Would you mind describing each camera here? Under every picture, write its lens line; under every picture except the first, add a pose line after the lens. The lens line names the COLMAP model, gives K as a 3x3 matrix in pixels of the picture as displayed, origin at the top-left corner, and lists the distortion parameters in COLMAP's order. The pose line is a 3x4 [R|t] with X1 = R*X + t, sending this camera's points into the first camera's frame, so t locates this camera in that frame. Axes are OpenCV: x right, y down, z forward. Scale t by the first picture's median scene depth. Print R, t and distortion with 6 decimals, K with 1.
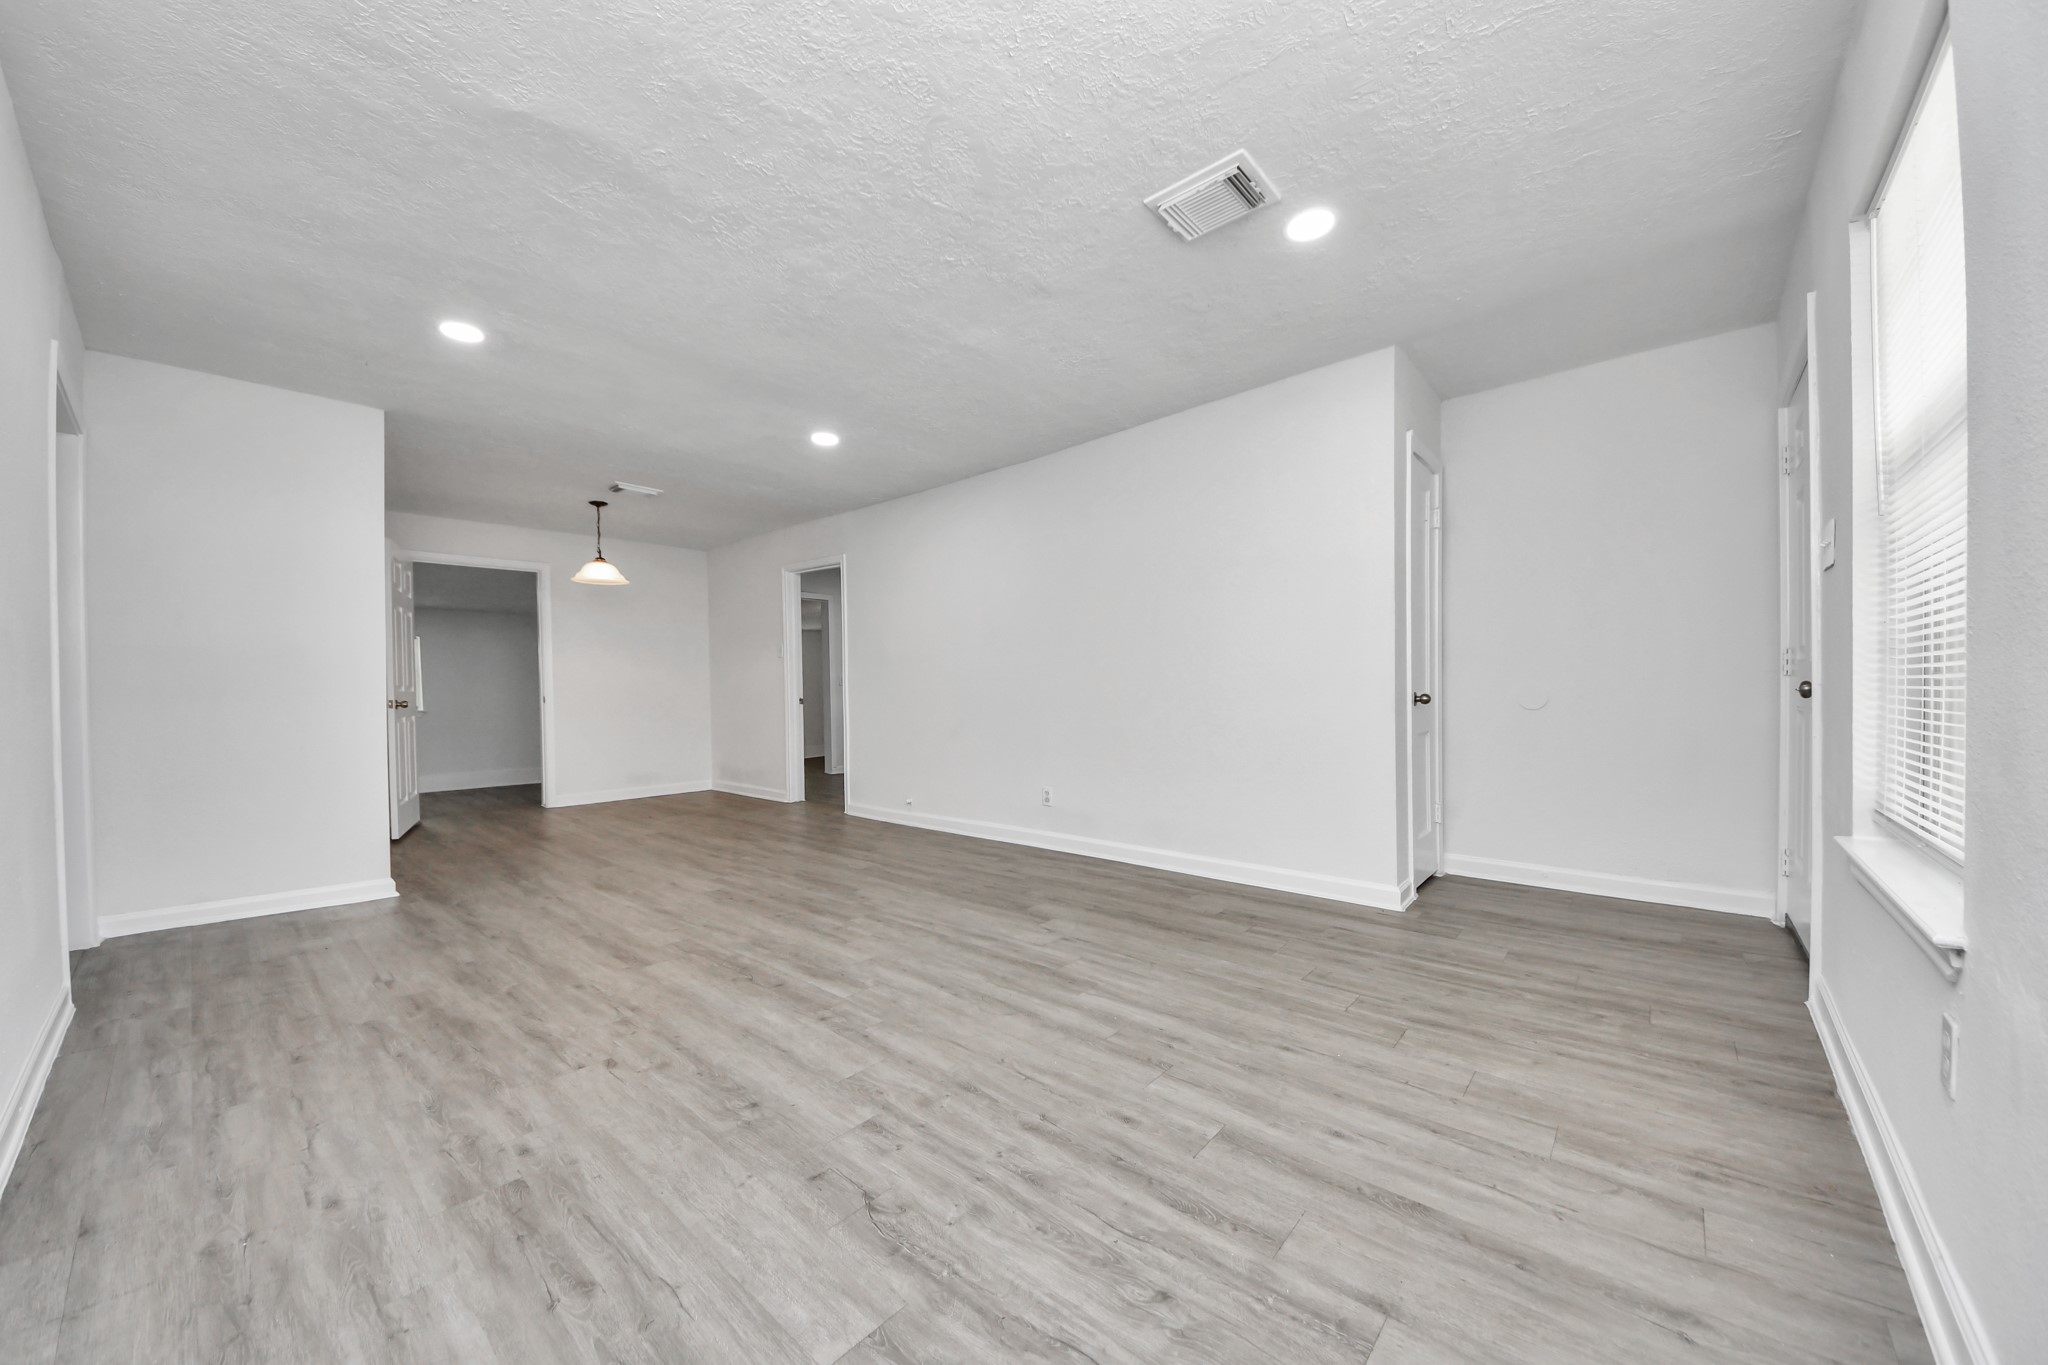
lens RADIAL K [[708.8, 0, 1021.2], [0, 708.8, 703.7], [0, 0, 1]] dist [0.038088, -0.013315]
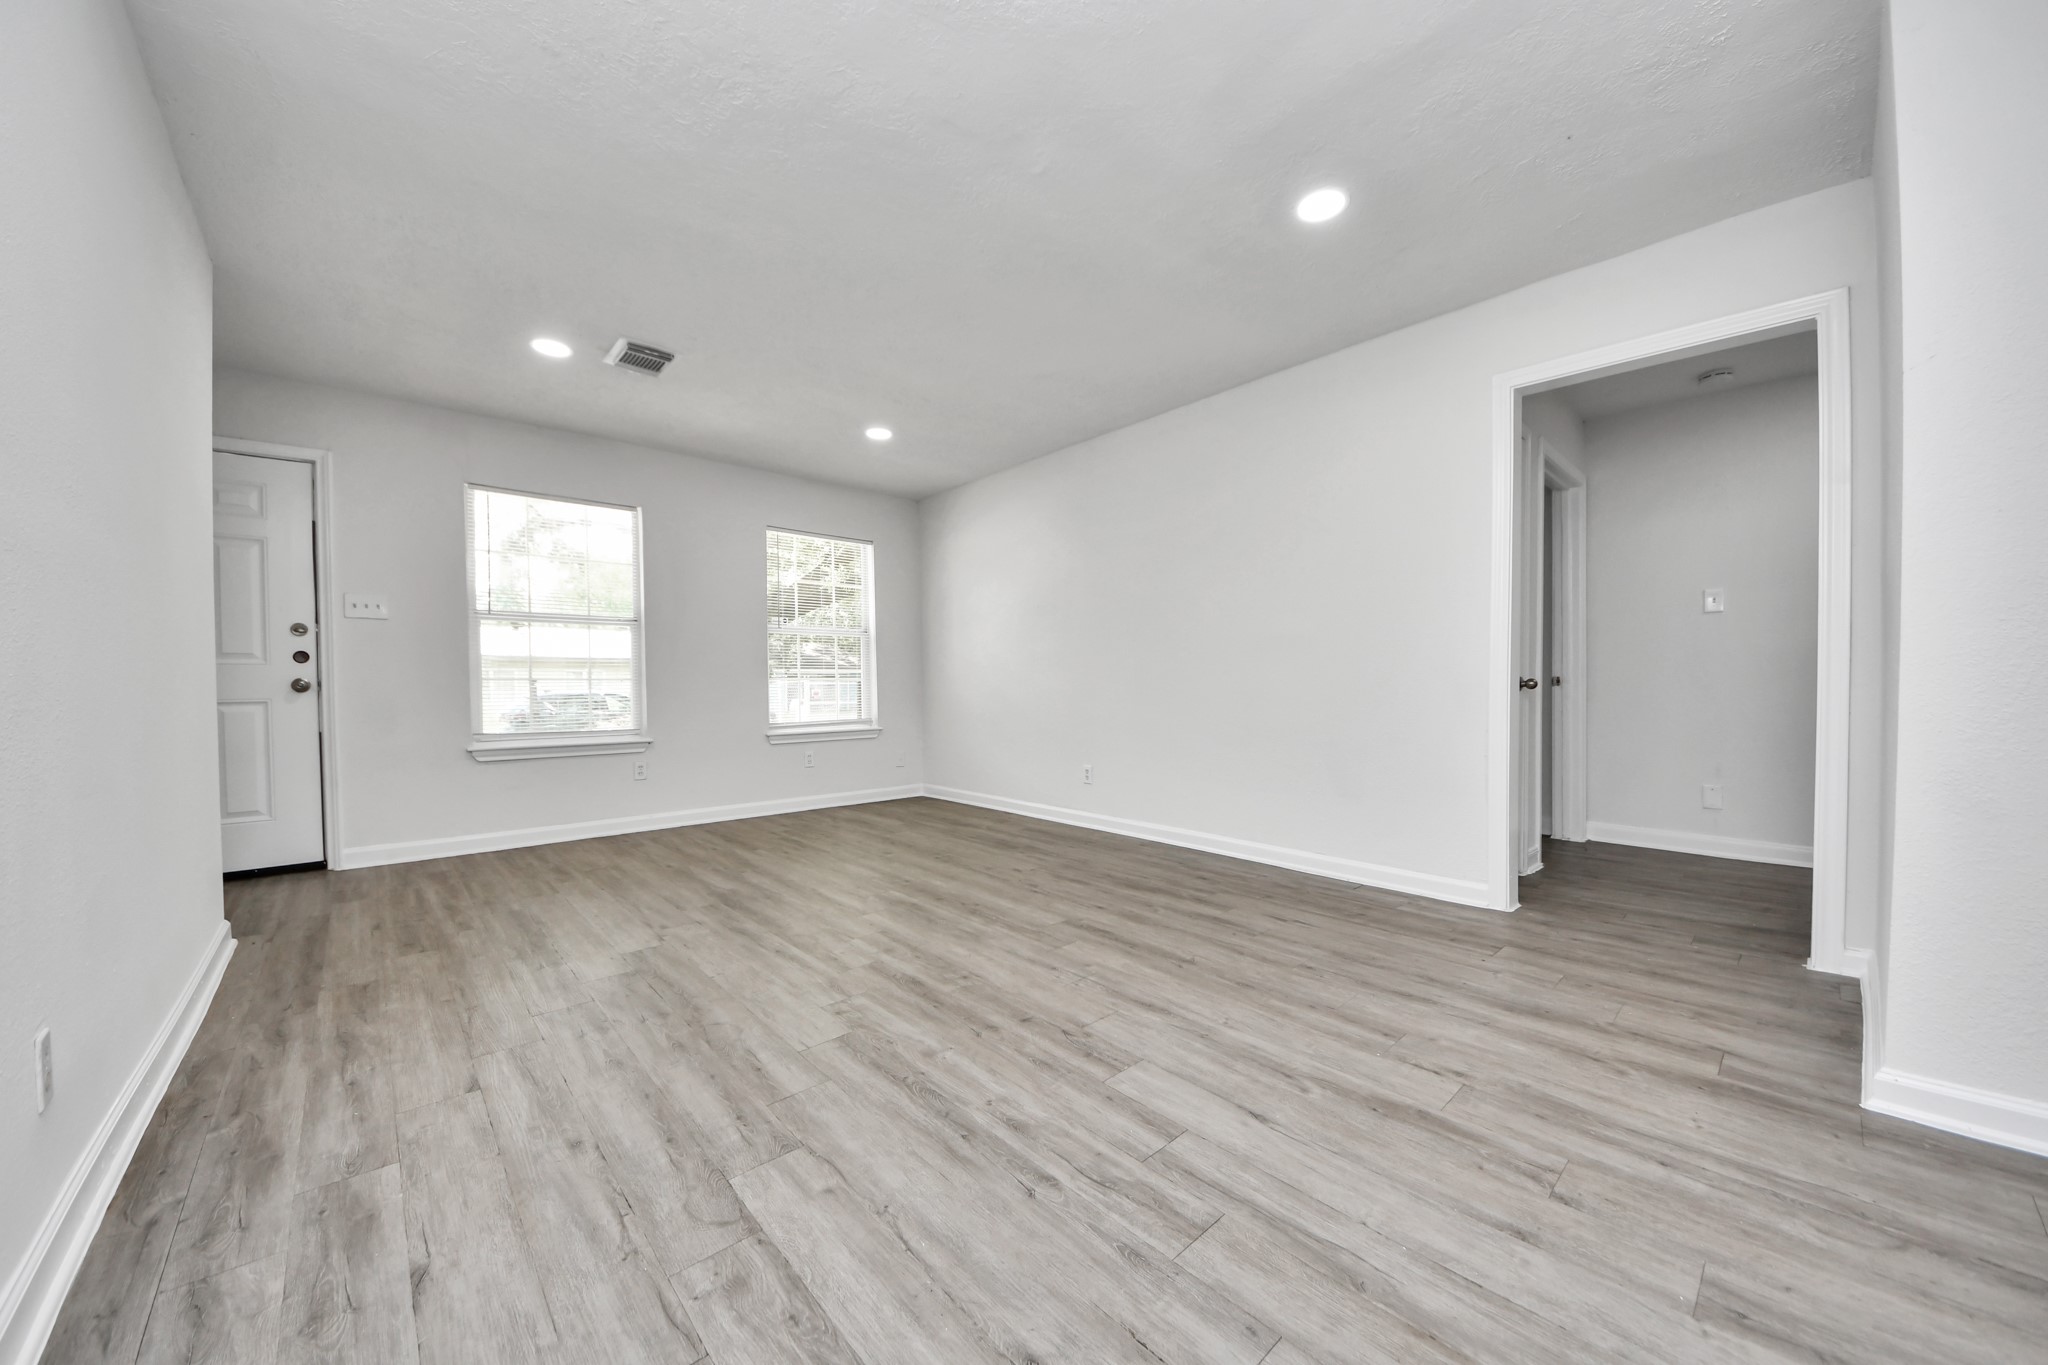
lens RADIAL K [[730.1, 0, 1033.2], [0, 730.1, 691.5], [0, 0, 1]] dist [0.022244, -0.010423]
pose [[-0.994167, 0.021726, 0.105641, -0.760241], [0.024723, 0.999326, 0.027143, -0.010477], [-0.104980, 0.029596, -0.994034, 2.654087]]
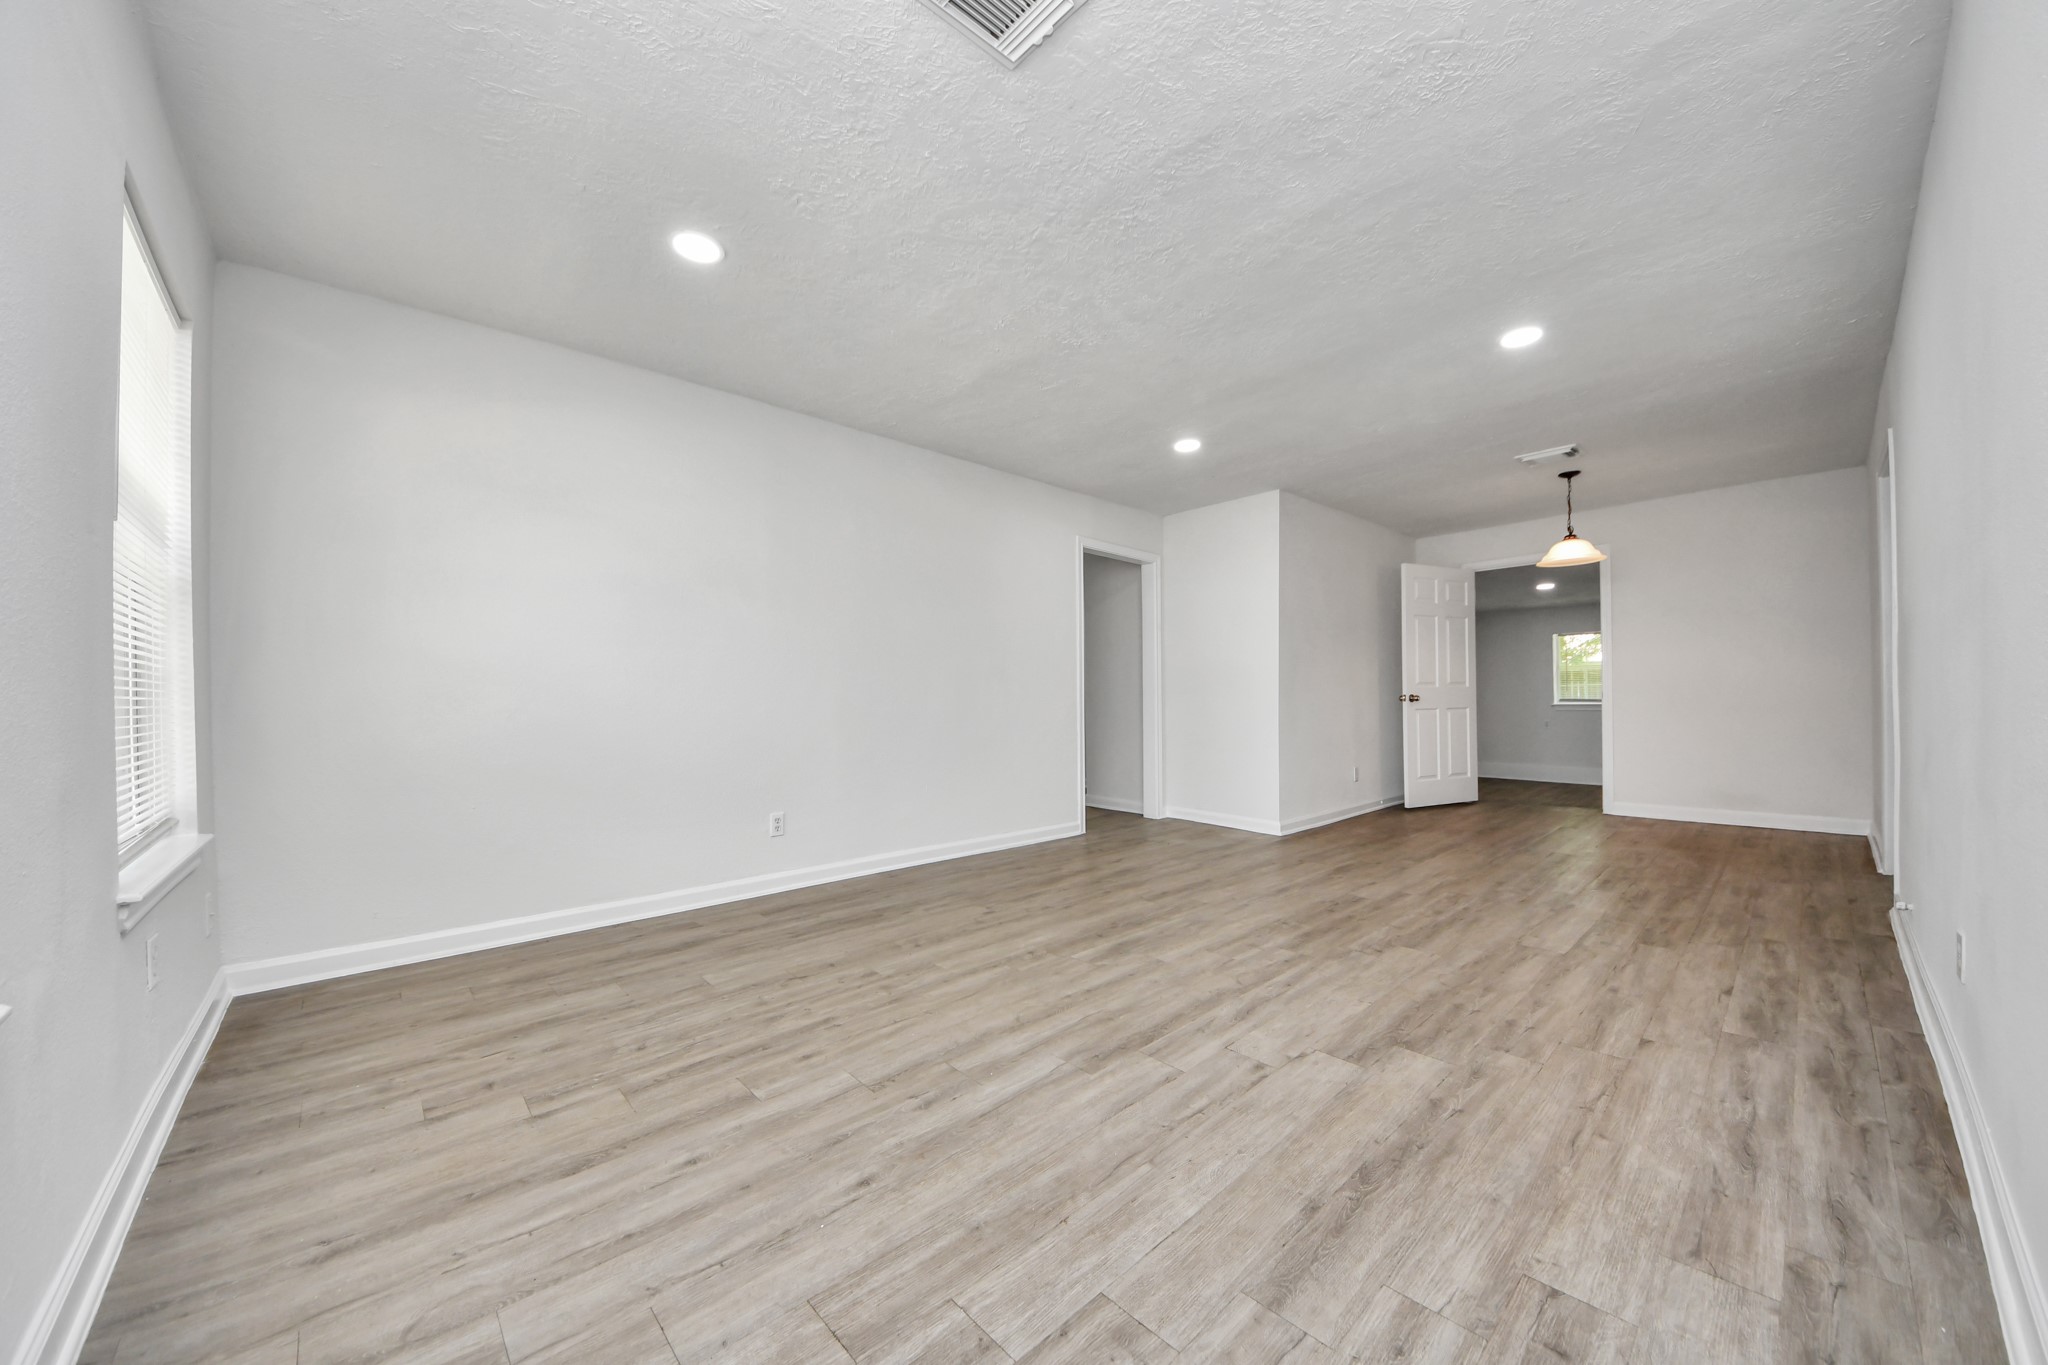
lens RADIAL K [[730.1, 0, 1033.2], [0, 730.1, 691.5], [0, 0, 1]] dist [0.022244, -0.010423]
pose [[-0.086386, 0.004821, -0.996250, 1.033543], [-0.011140, 0.999921, 0.005805, -0.022883], [0.996199, 0.011599, -0.086326, 1.155786]]
